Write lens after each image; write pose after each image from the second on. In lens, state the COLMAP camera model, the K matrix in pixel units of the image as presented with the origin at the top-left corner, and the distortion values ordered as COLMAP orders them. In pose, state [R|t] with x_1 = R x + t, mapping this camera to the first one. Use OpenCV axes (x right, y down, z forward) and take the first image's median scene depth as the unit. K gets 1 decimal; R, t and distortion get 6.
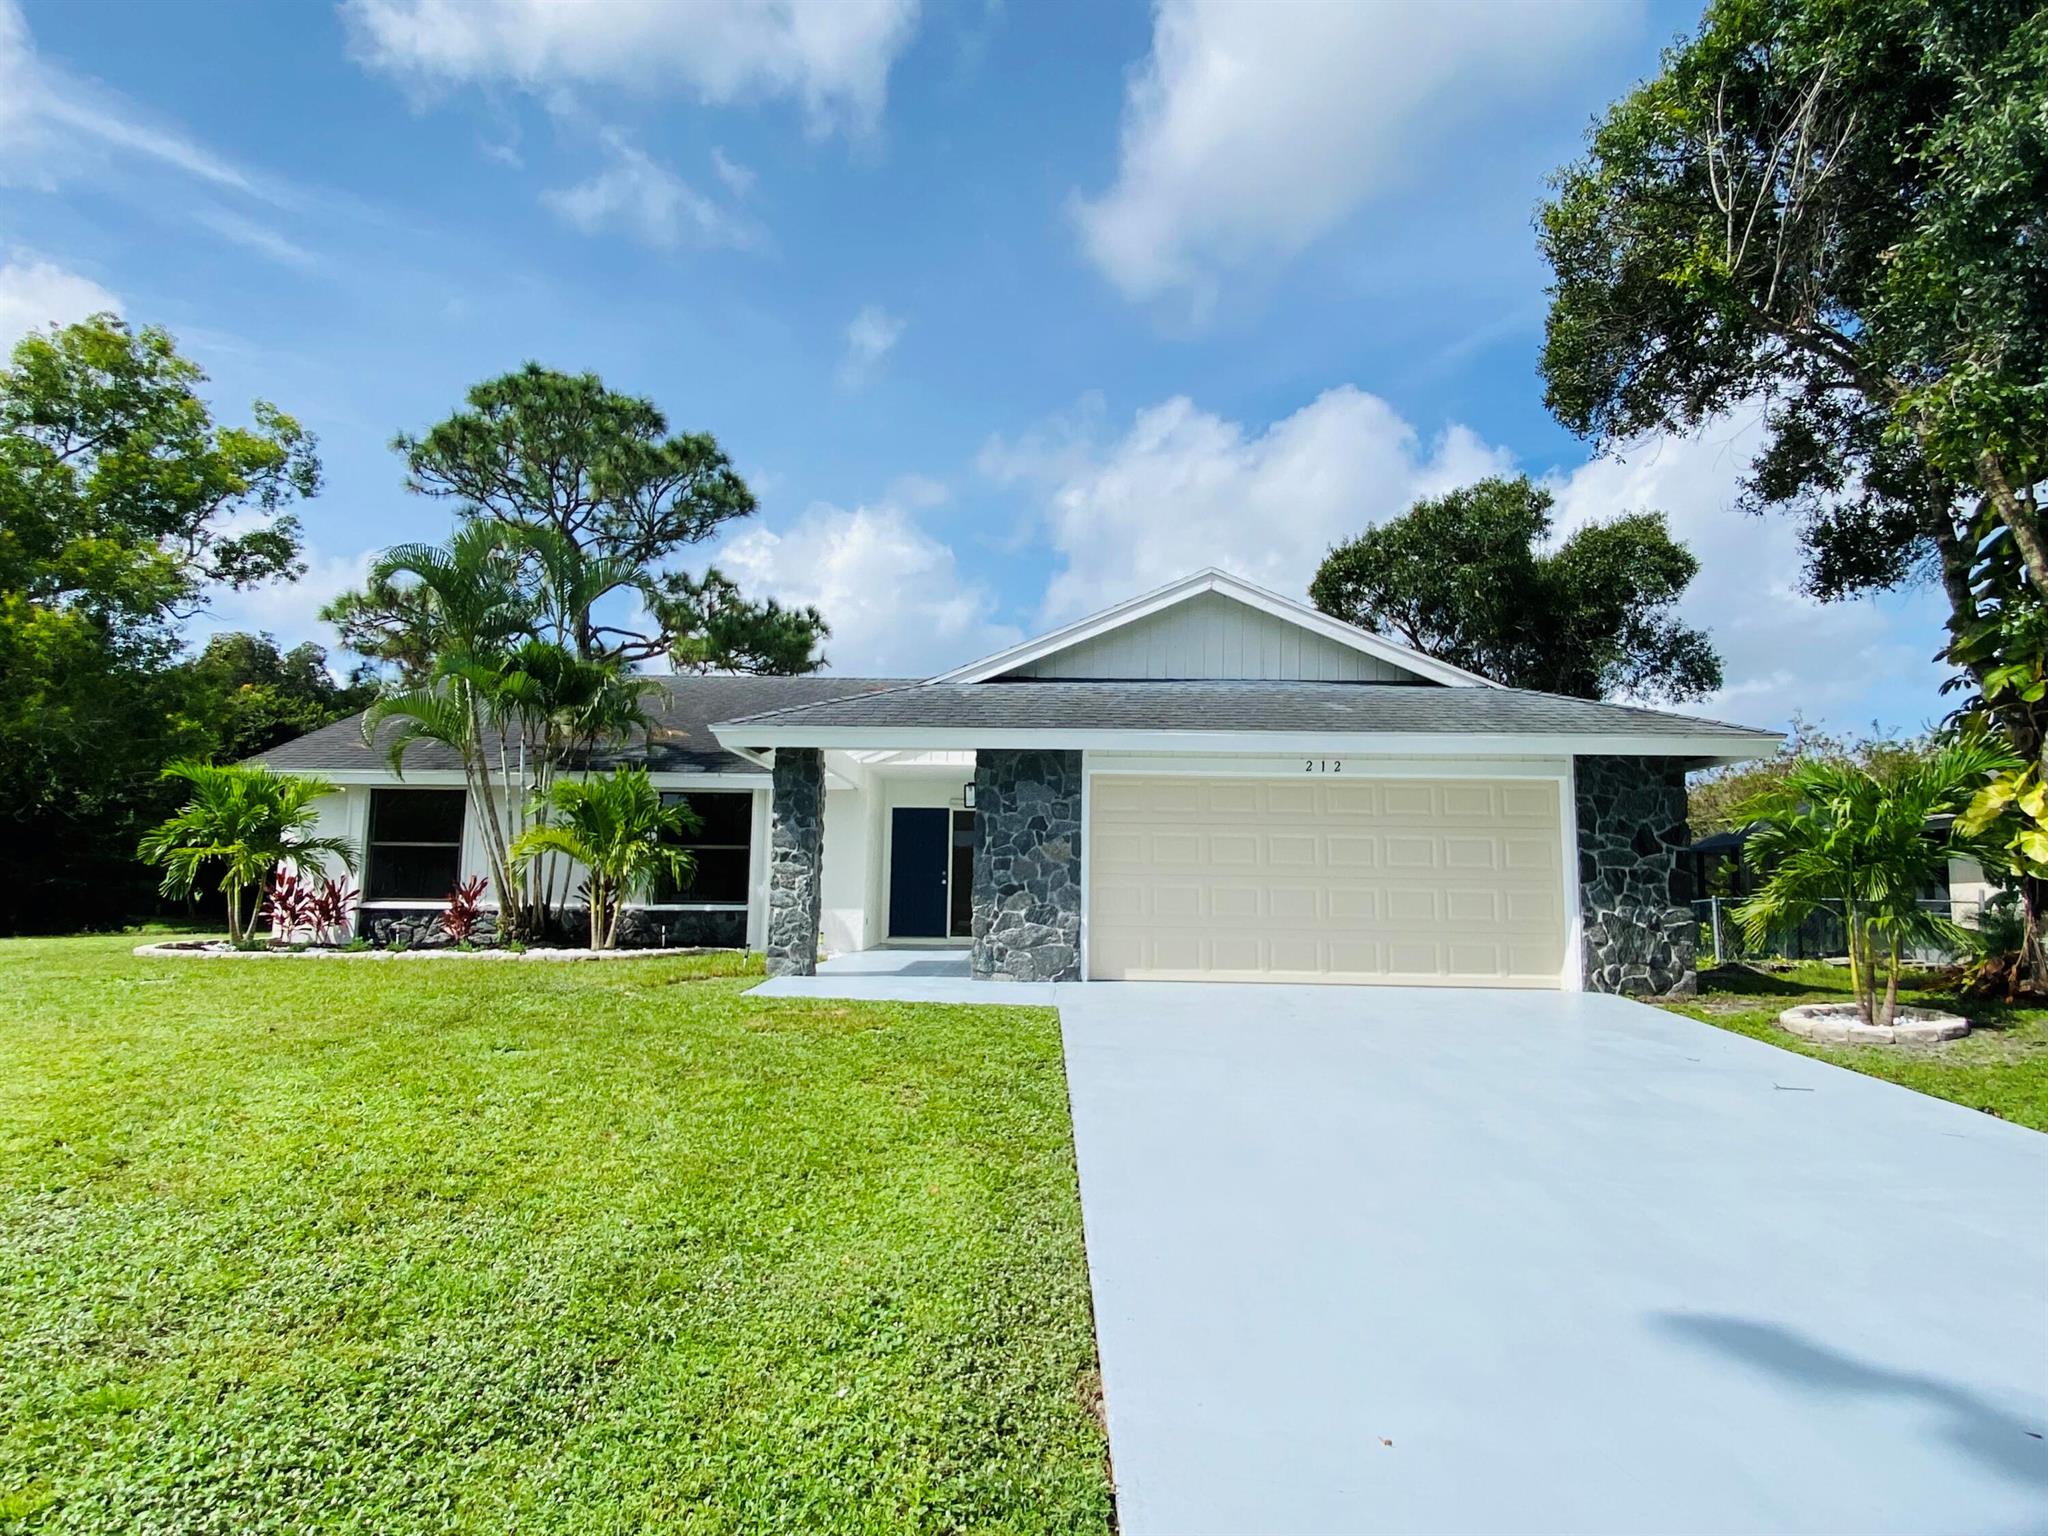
lens RADIAL K [[1164.8, 0, 1018.4], [0, 1164.8, 760.1], [0, 0, 1]] dist [0.007418, -0.014510]
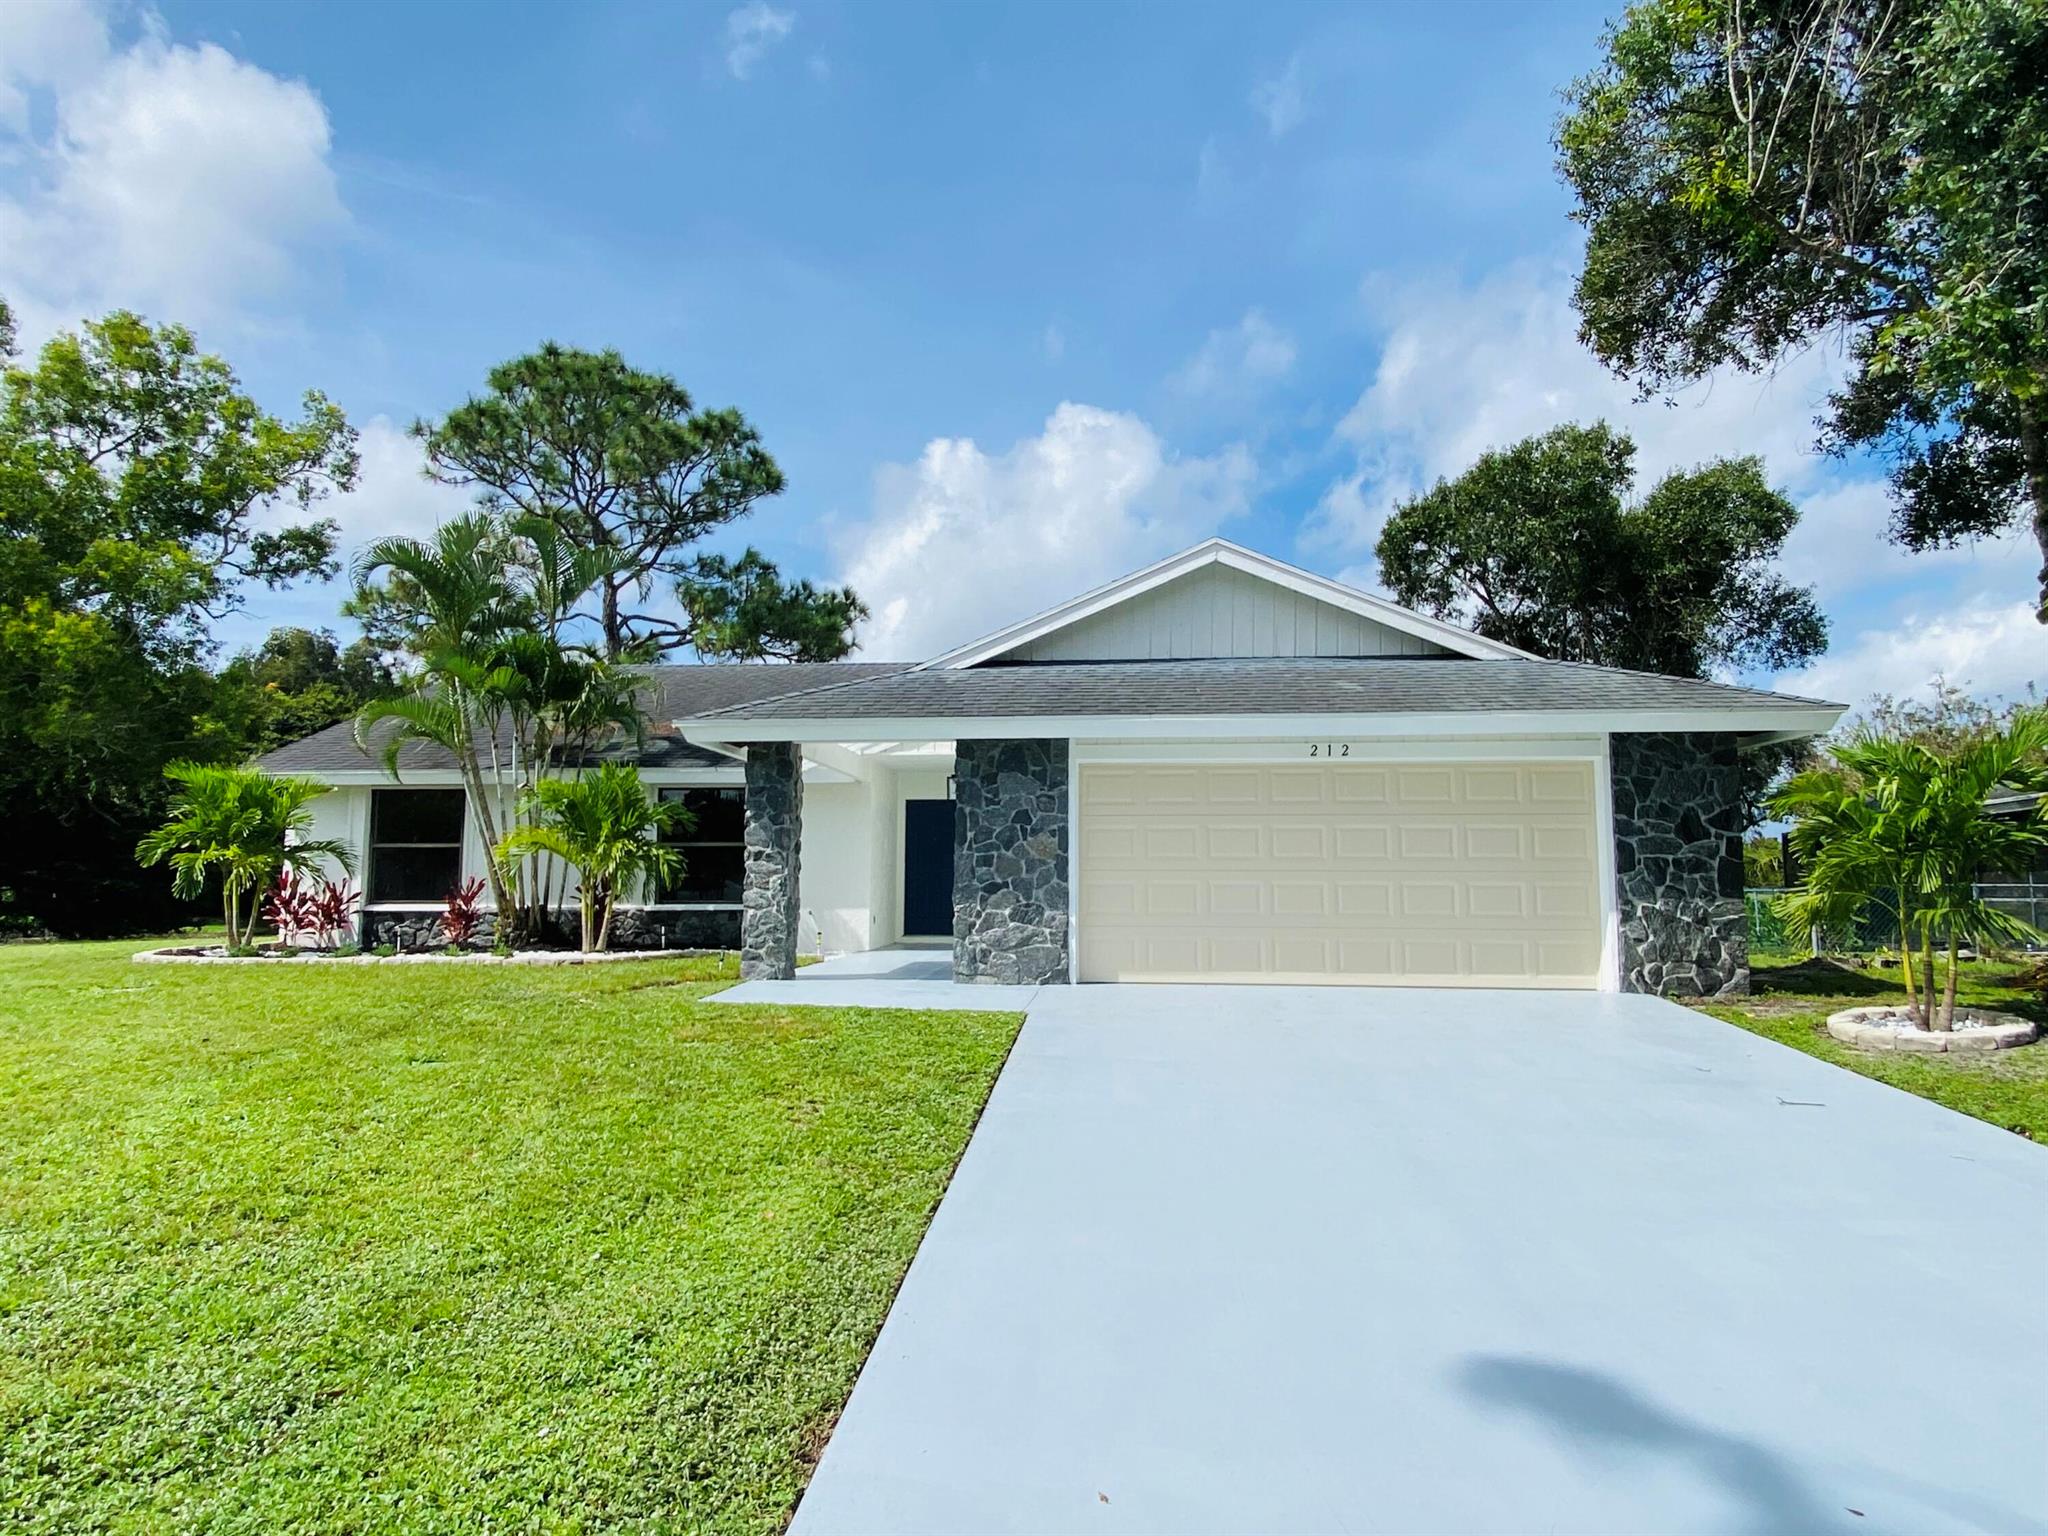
lens RADIAL K [[1235.1, 0, 1024.0], [0, 1235.1, 768.0], [0, 0, 1]] dist [0.002620, -0.012176]
pose [[0.996894, -0.018133, -0.076637, 0.076824], [0.019795, 0.999584, 0.020976, -0.004934], [0.076225, -0.022428, 0.996838, 0.005414]]
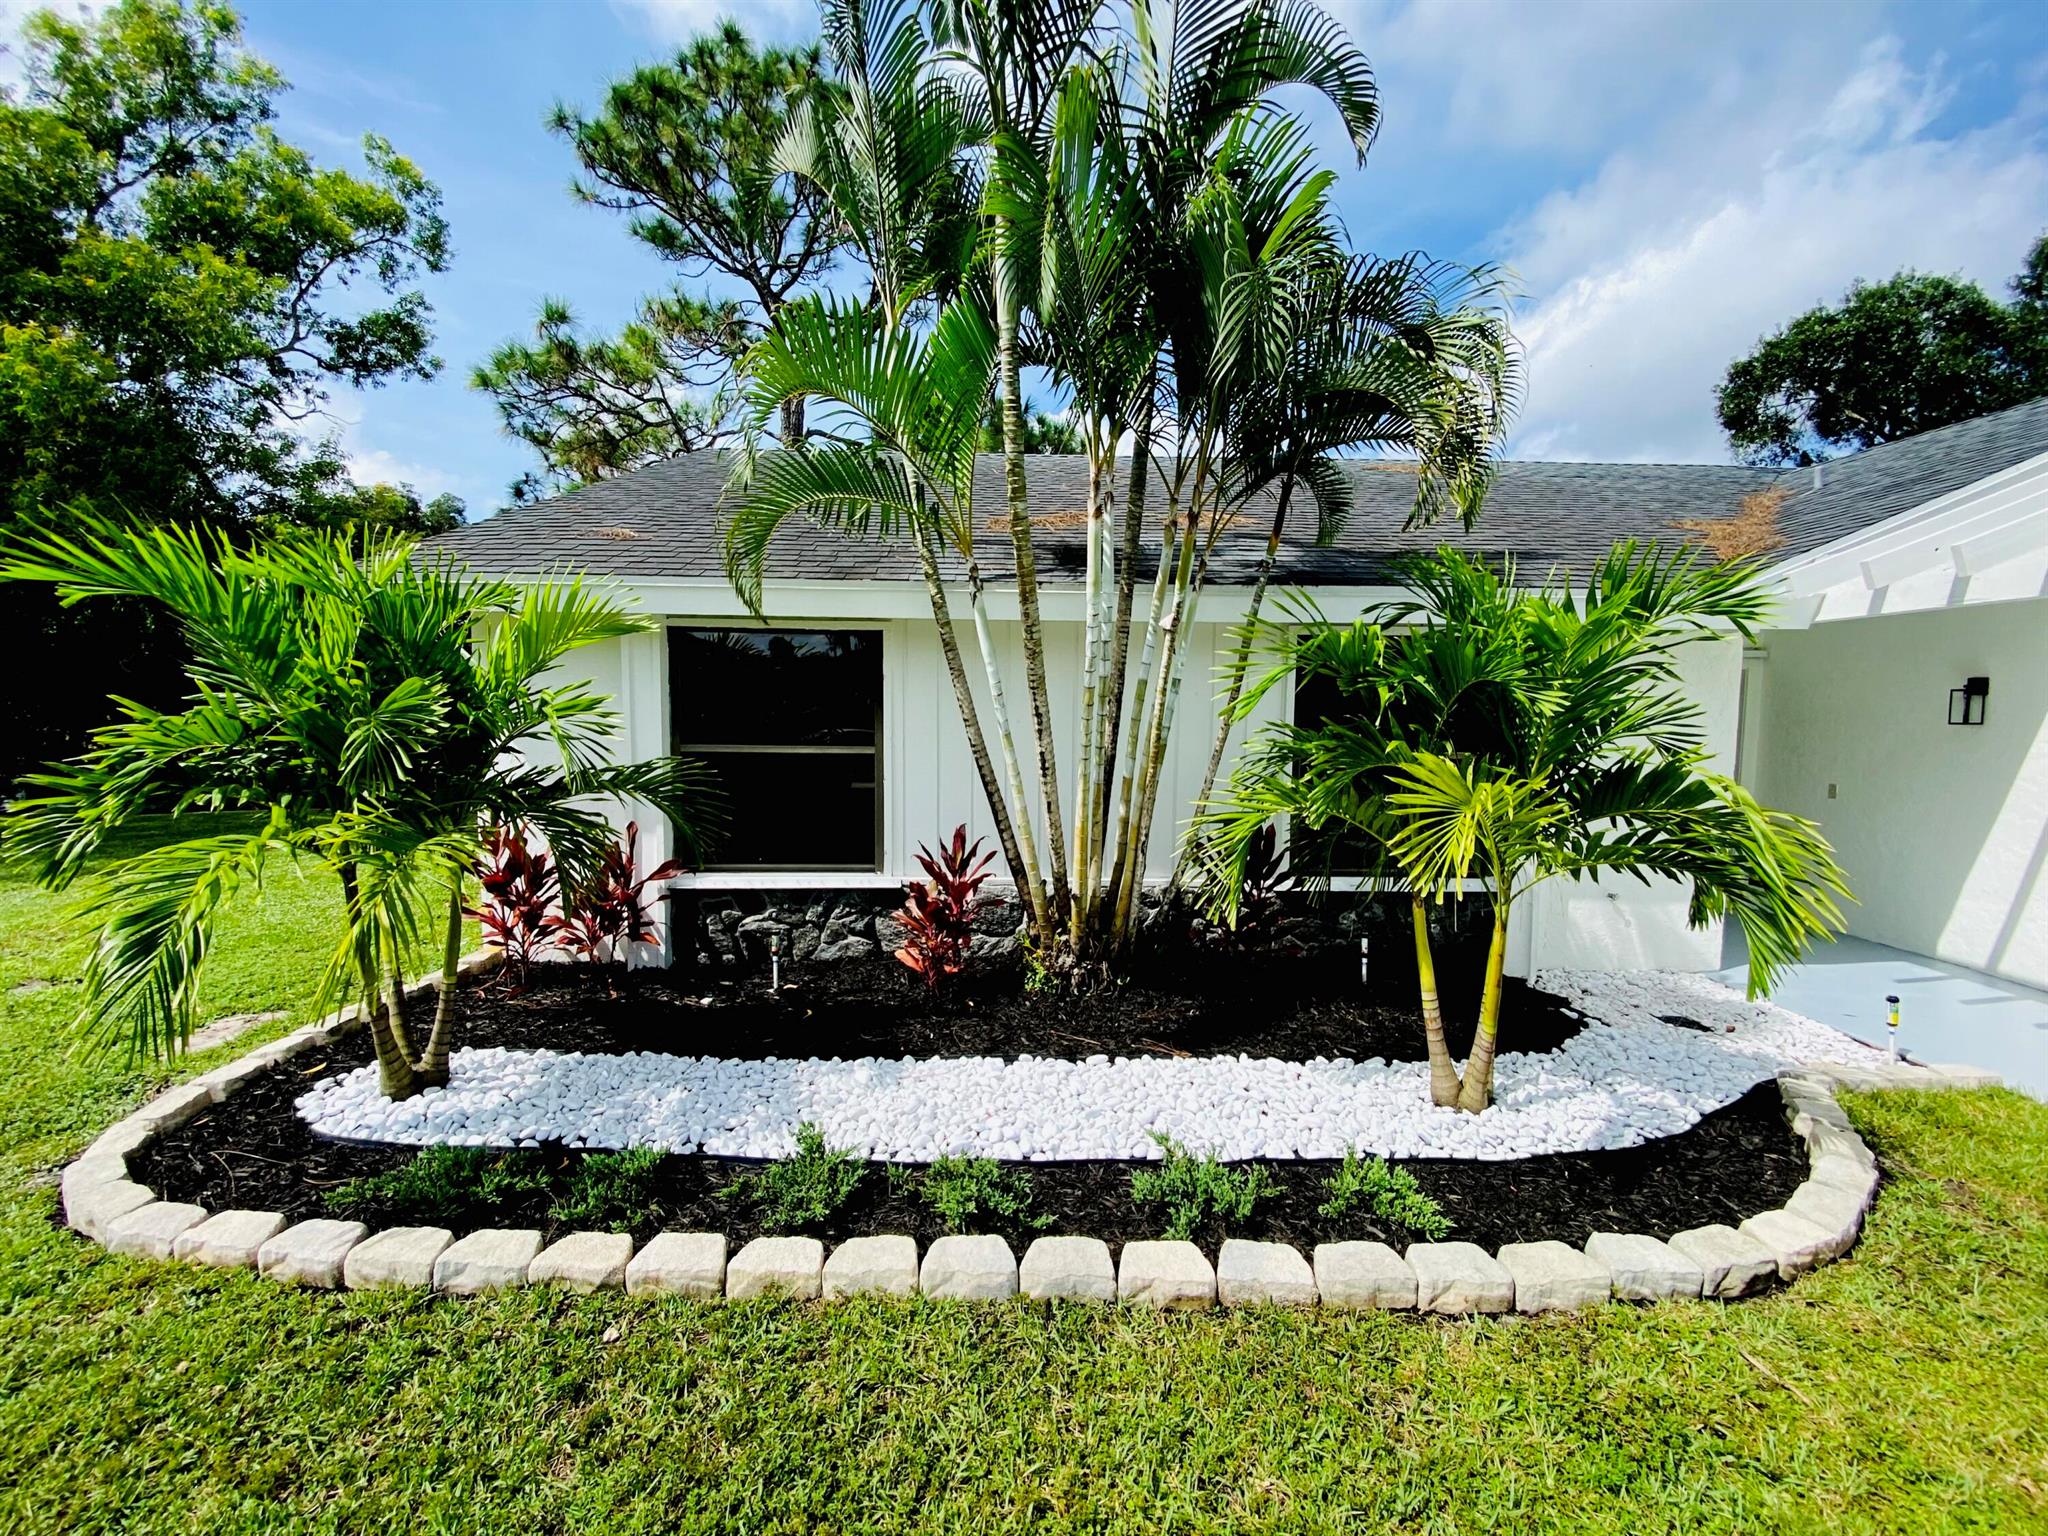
lens RADIAL K [[810.7, 0, 1024.0], [0, 810.7, 768.0], [0, 0, 1]] dist [-0.044541, 0.000110]
pose [[0.997448, -0.012301, 0.070333, -0.467422], [-0.001416, 0.981448, 0.191726, 0.020224], [-0.071386, -0.191336, 0.978925, 0.722454]]
